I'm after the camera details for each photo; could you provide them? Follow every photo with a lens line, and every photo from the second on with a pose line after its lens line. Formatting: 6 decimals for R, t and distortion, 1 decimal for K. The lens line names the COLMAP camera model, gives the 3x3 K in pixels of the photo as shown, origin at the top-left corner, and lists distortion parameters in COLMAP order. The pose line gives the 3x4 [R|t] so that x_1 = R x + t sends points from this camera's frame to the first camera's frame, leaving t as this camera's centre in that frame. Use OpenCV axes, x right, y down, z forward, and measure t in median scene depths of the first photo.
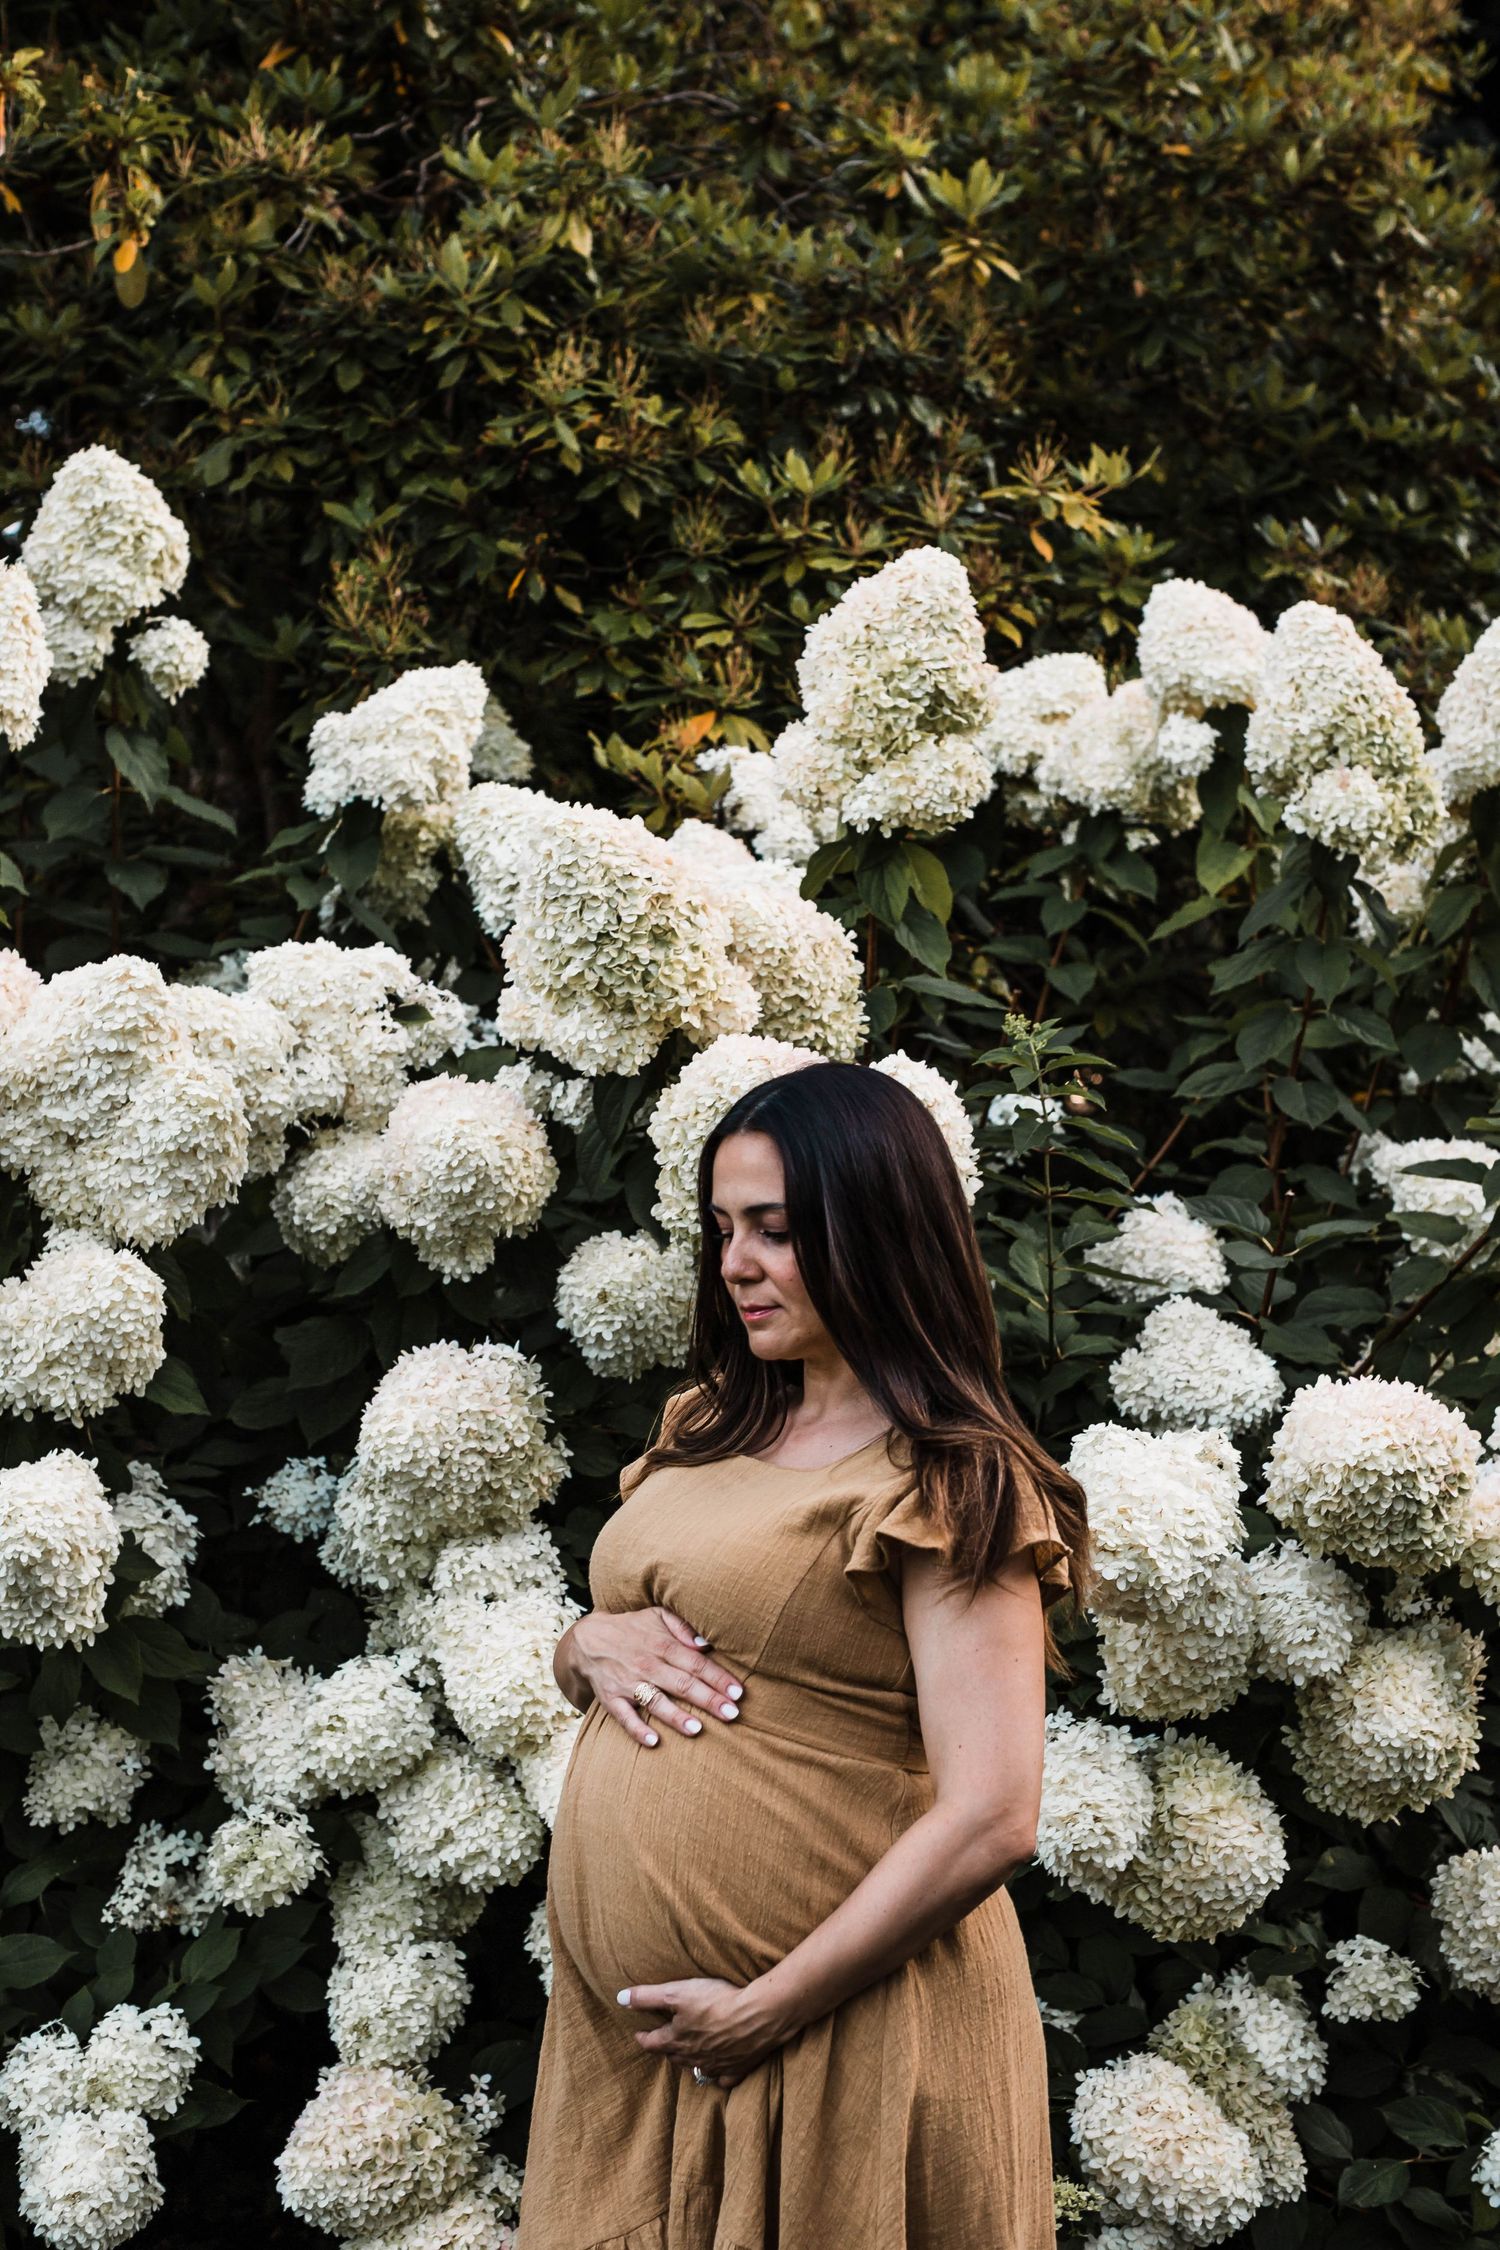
lens RADIAL K [[3265.5, 0, 750.0], [0, 3265.5, 1125.0], [0, 0, 1]] dist [-0.178712, 0.333838]
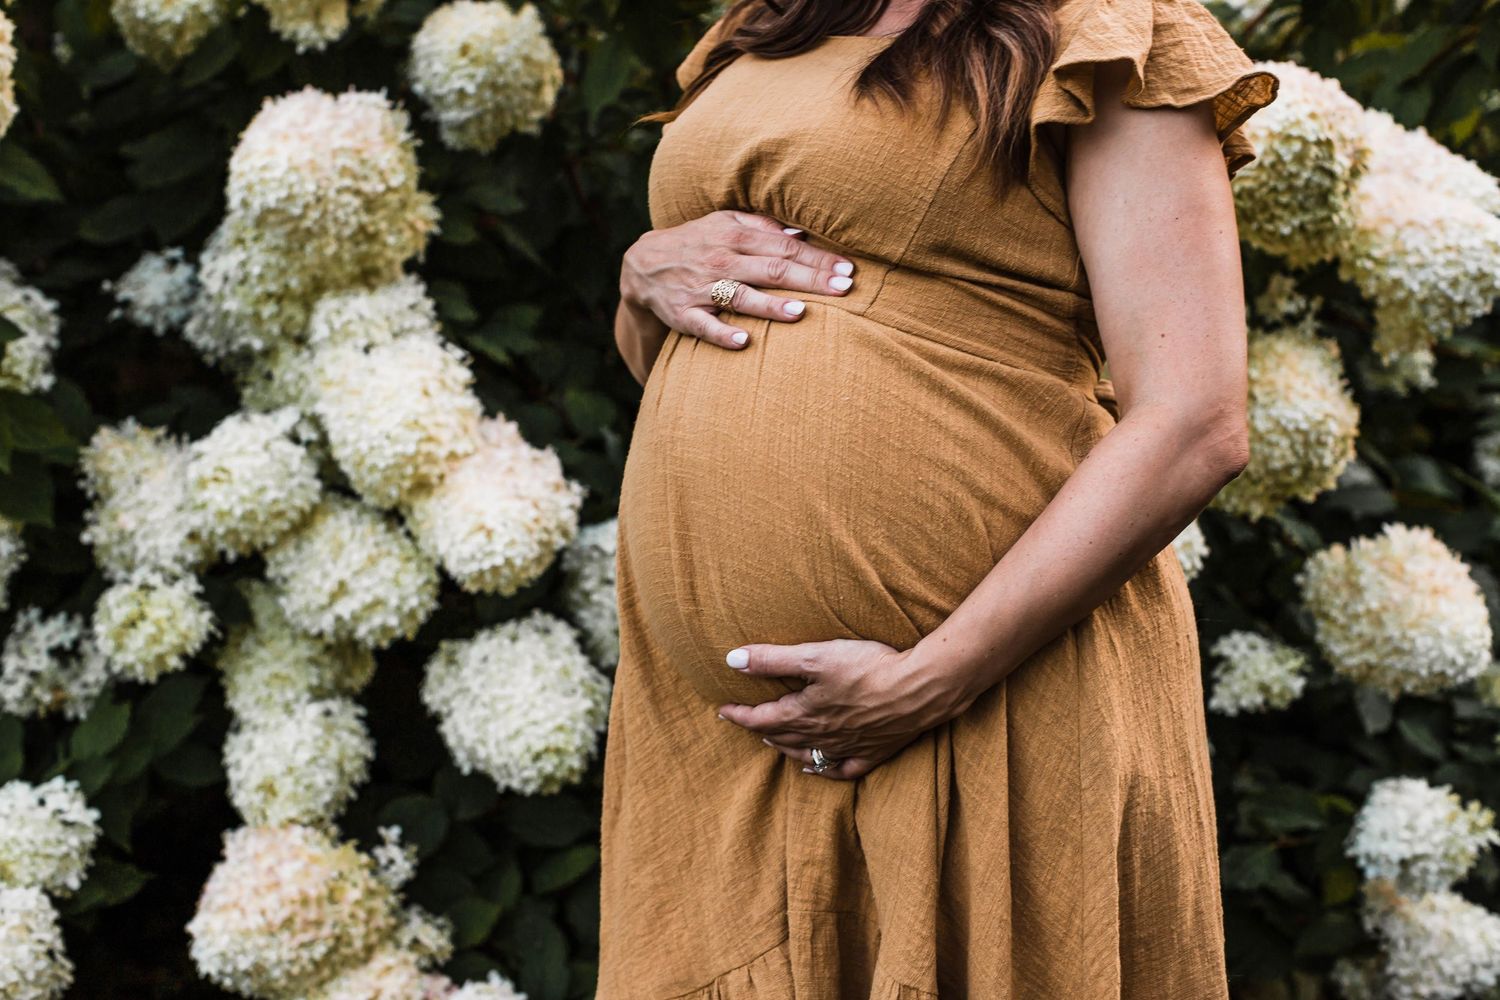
lens RADIAL K [[2197.7, 0, 750.0], [0, 2197.7, 500.0], [0, 0, 1]] dist [-0.187357, 0.335595]
pose [[0.986109, -0.052882, 0.157455, -0.073455], [0.036380, 0.993711, 0.105901, 0.126604], [-0.162065, -0.098701, 0.981831, 0.331757]]
